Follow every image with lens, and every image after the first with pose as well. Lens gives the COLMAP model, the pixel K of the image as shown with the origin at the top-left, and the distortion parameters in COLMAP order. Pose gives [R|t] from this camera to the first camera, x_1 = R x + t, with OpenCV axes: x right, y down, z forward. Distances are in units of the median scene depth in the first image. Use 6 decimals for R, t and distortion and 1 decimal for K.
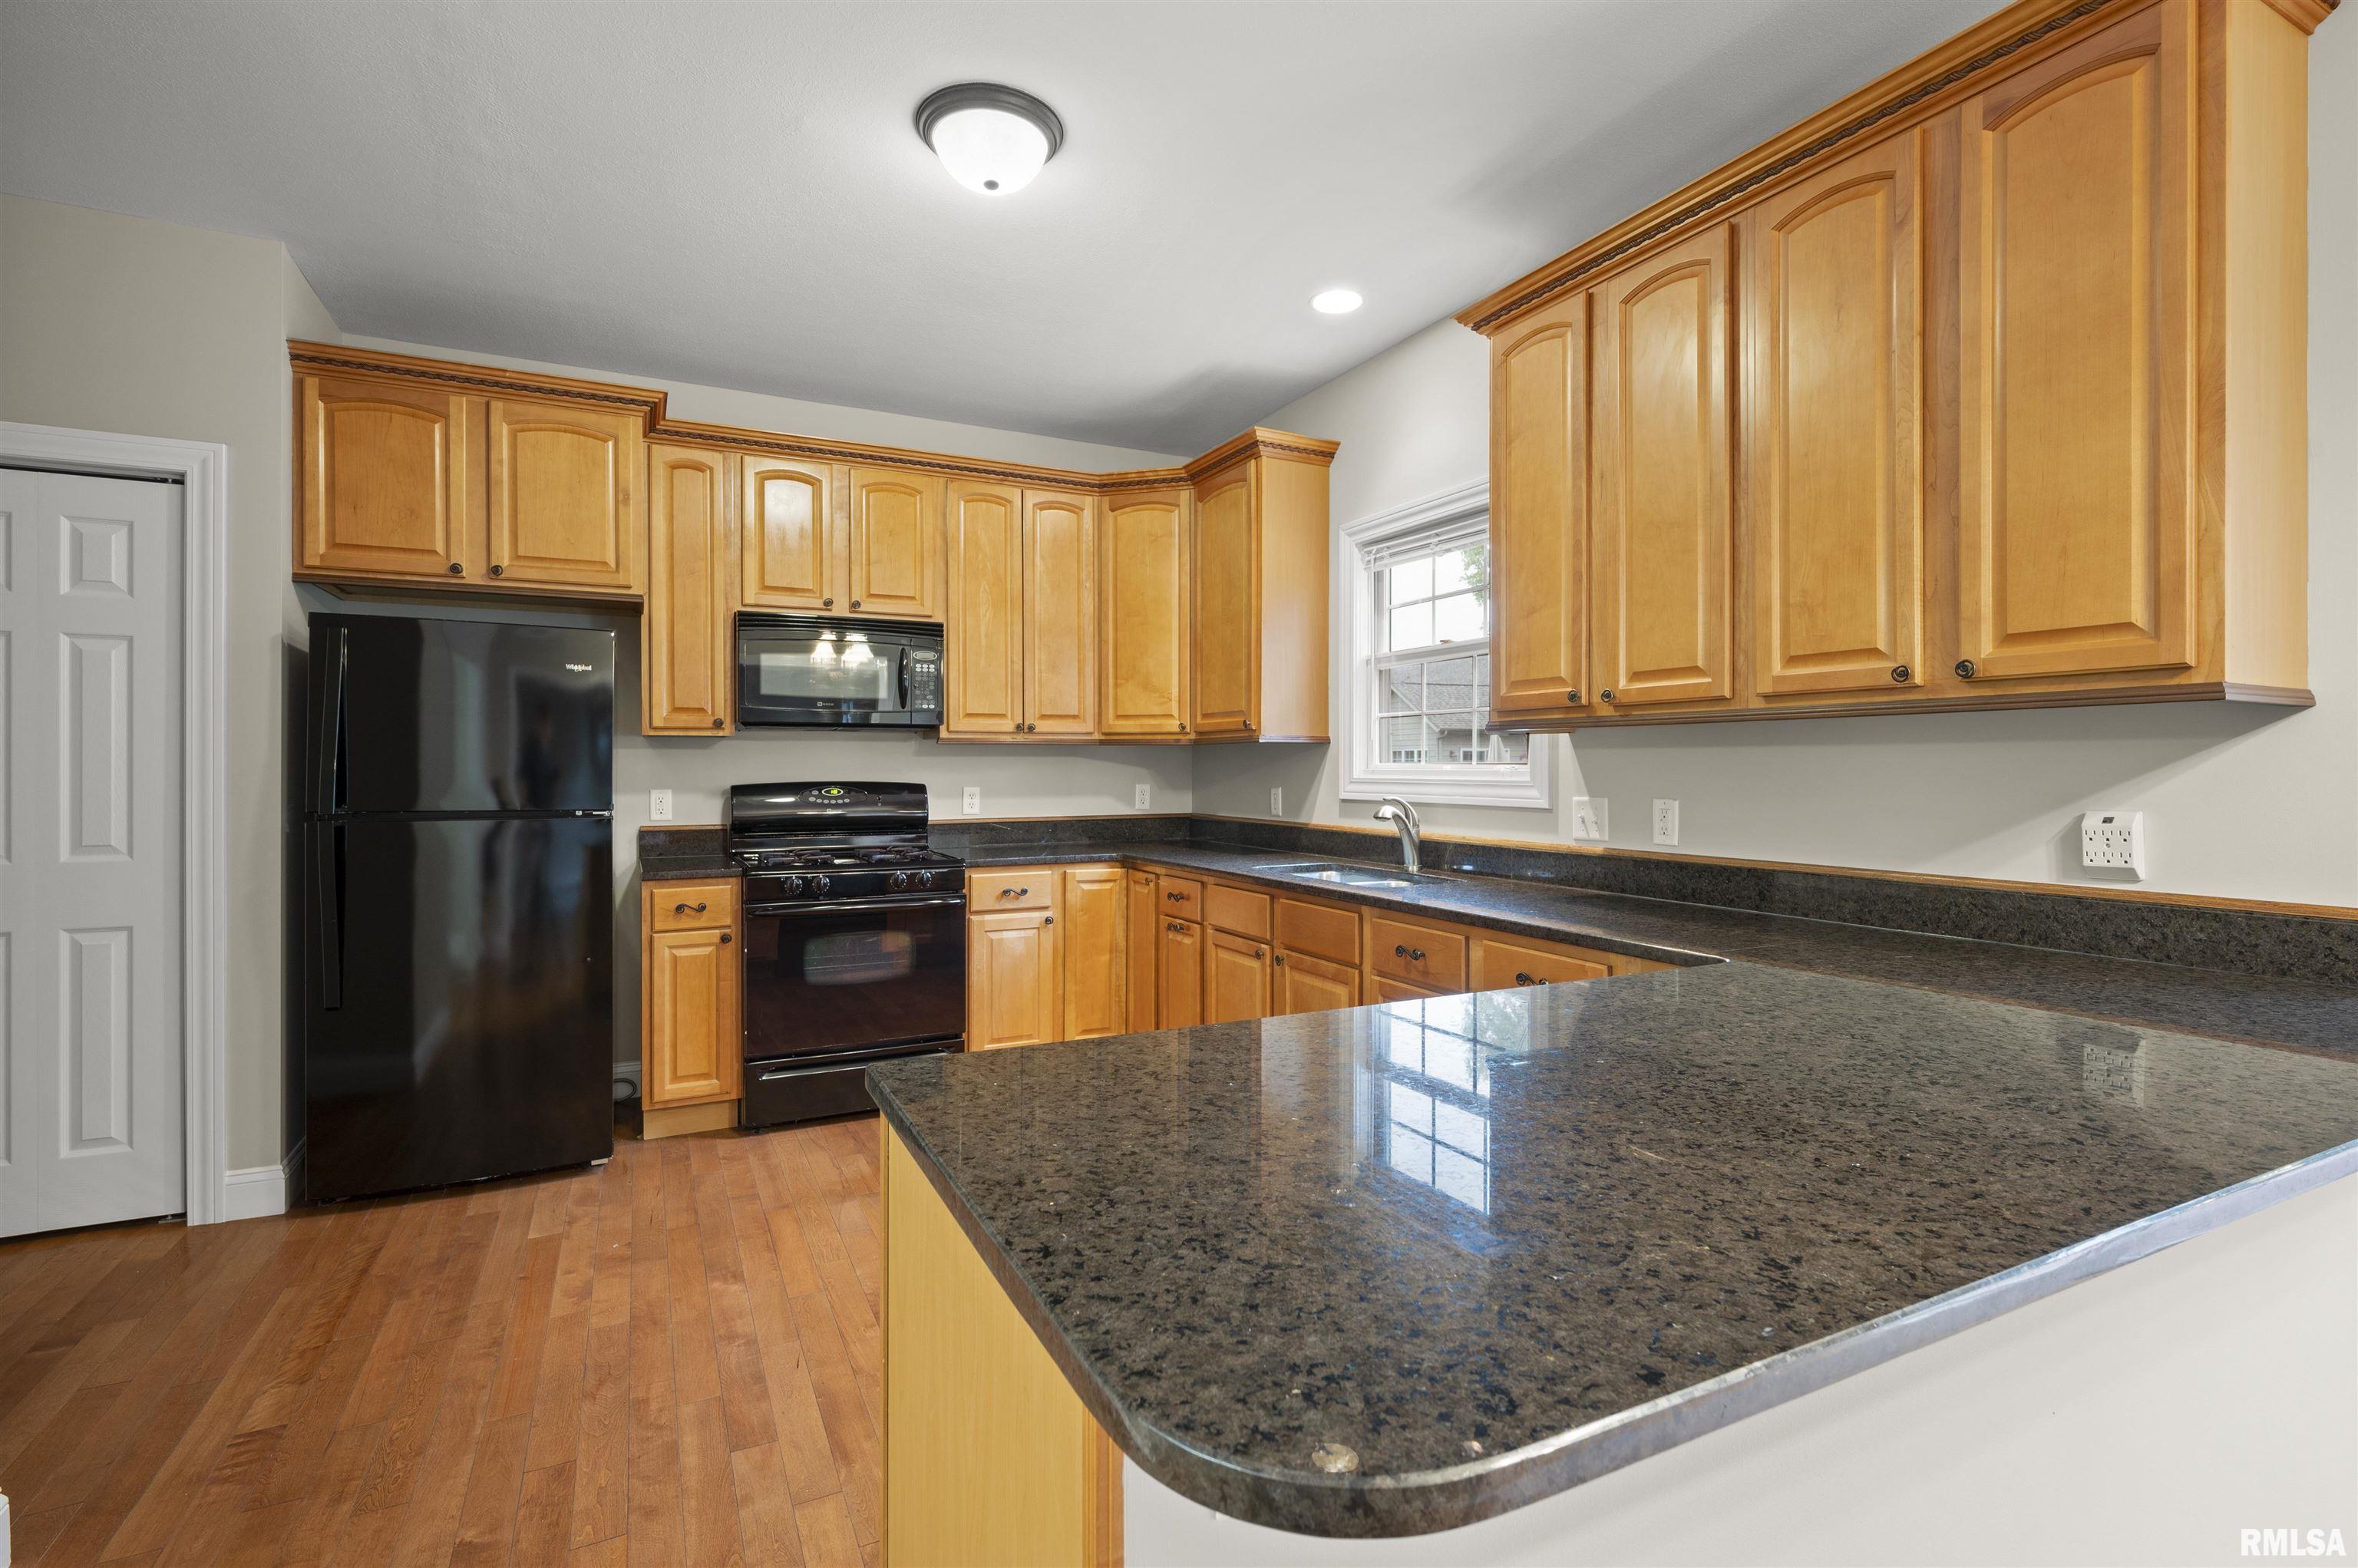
lens RADIAL K [[1068.2, 0, 1181.4], [0, 1068.2, 771.8], [0, 0, 1]] dist [-0.008379, 0.000658]
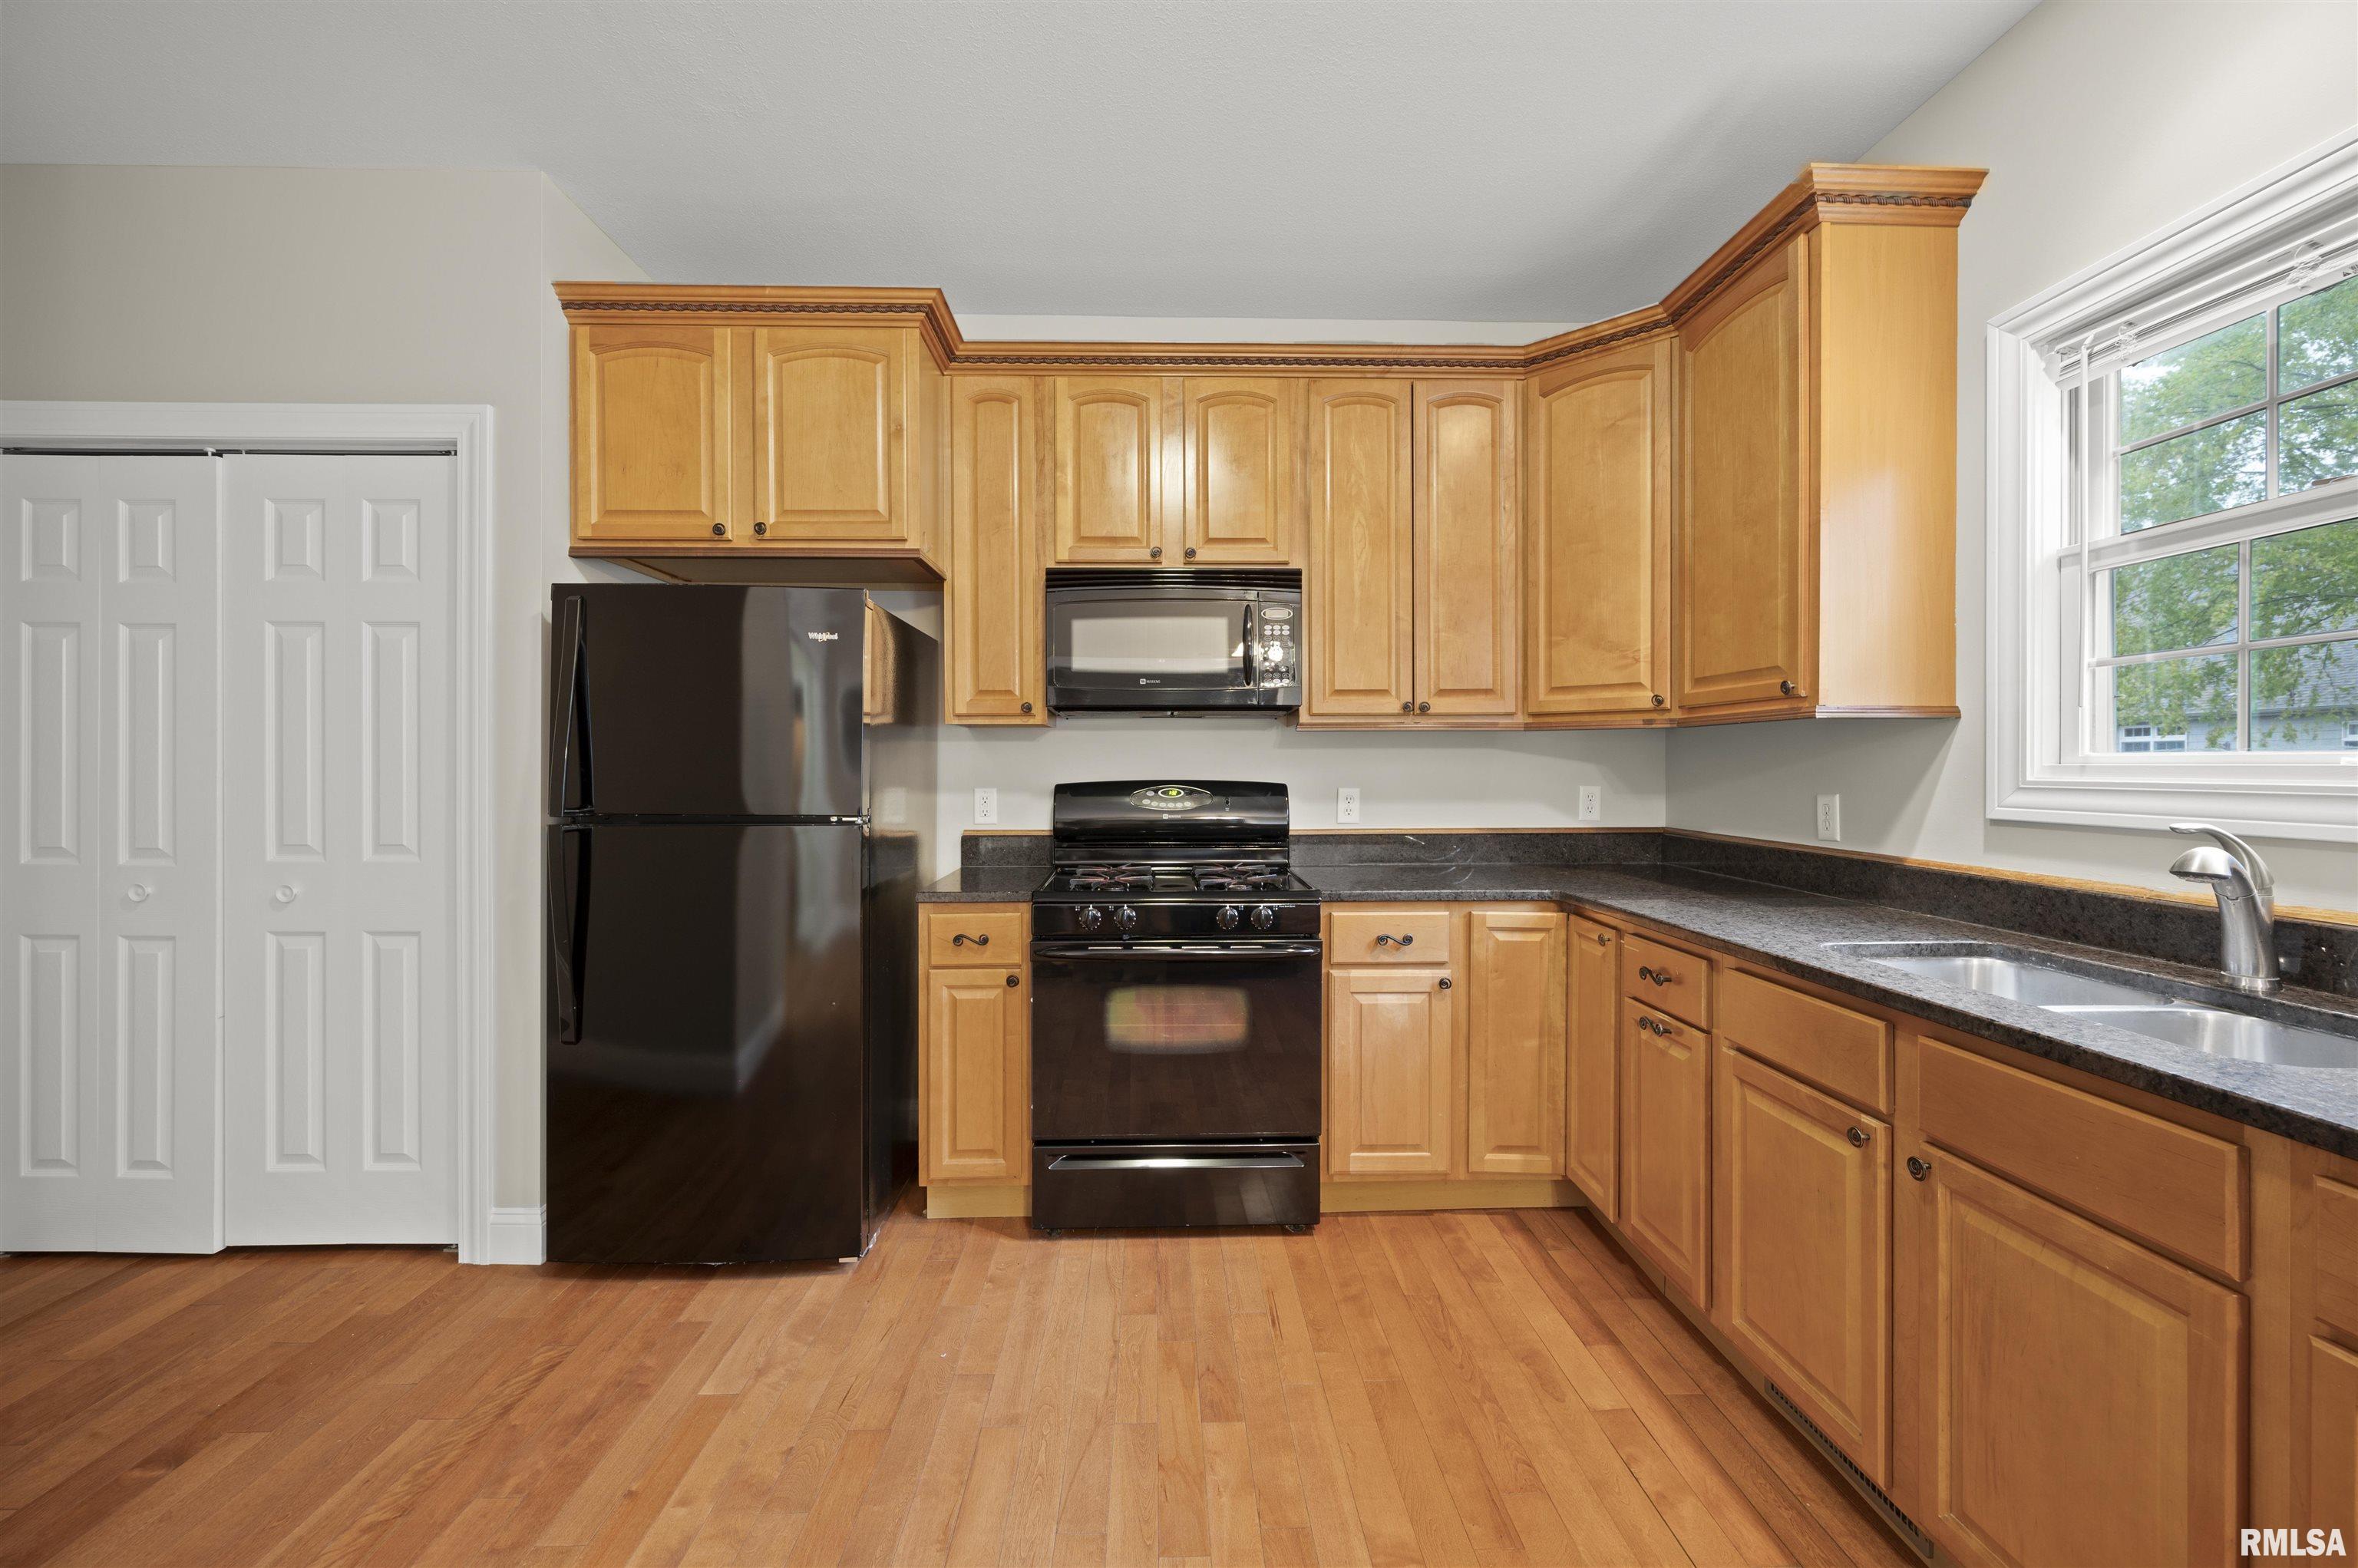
lens RADIAL K [[927.7, 0, 1181.1], [0, 927.7, 769.3], [0, 0, 1]] dist [-0.000962, -0.000286]
pose [[0.904093, 0.001462, -0.427334, -0.031743], [-0.001306, 0.999999, 0.000657, 0.000551], [0.427335, -0.000036, 0.904094, 0.554041]]
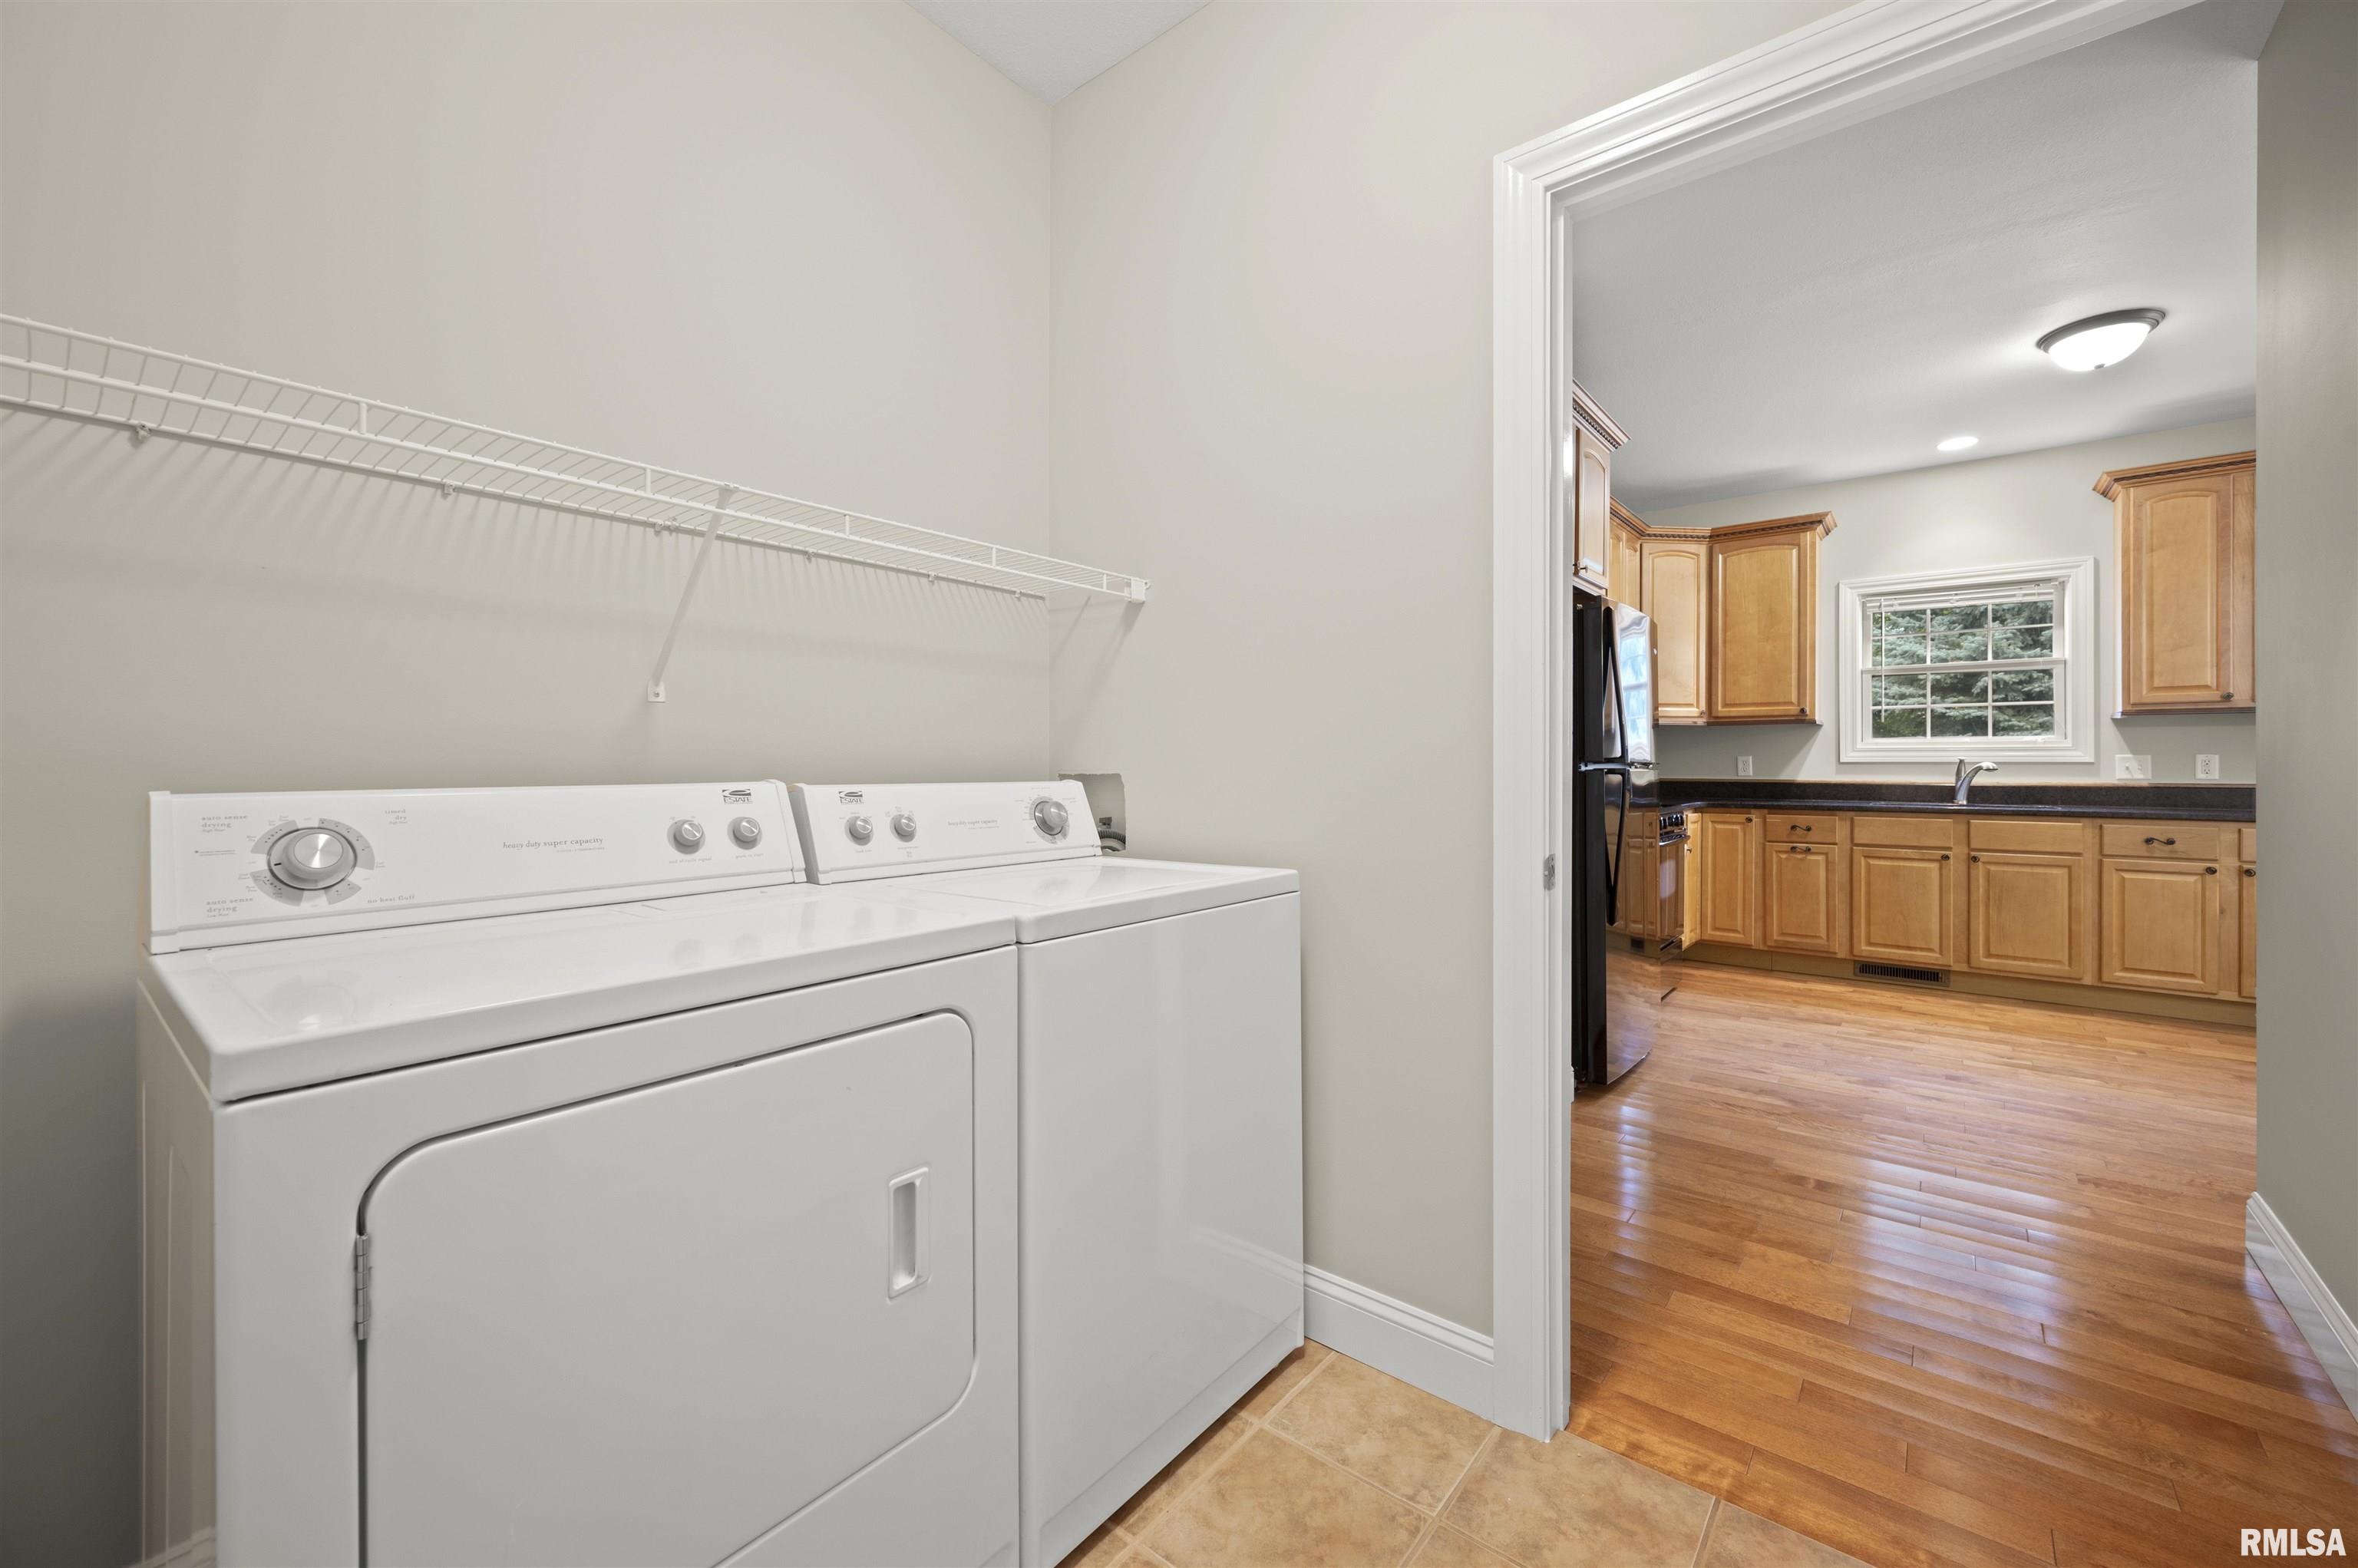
lens RADIAL K [[927.7, 0, 1185.6], [0, 927.7, 763.9], [0, 0, 1]] dist [-0.000962, -0.000286]
pose [[0.918047, 0.000424, 0.396471, -1.718681], [0.000626, 0.999997, -0.002518, 0.043736], [-0.396471, 0.002560, 0.918044, 0.231733]]
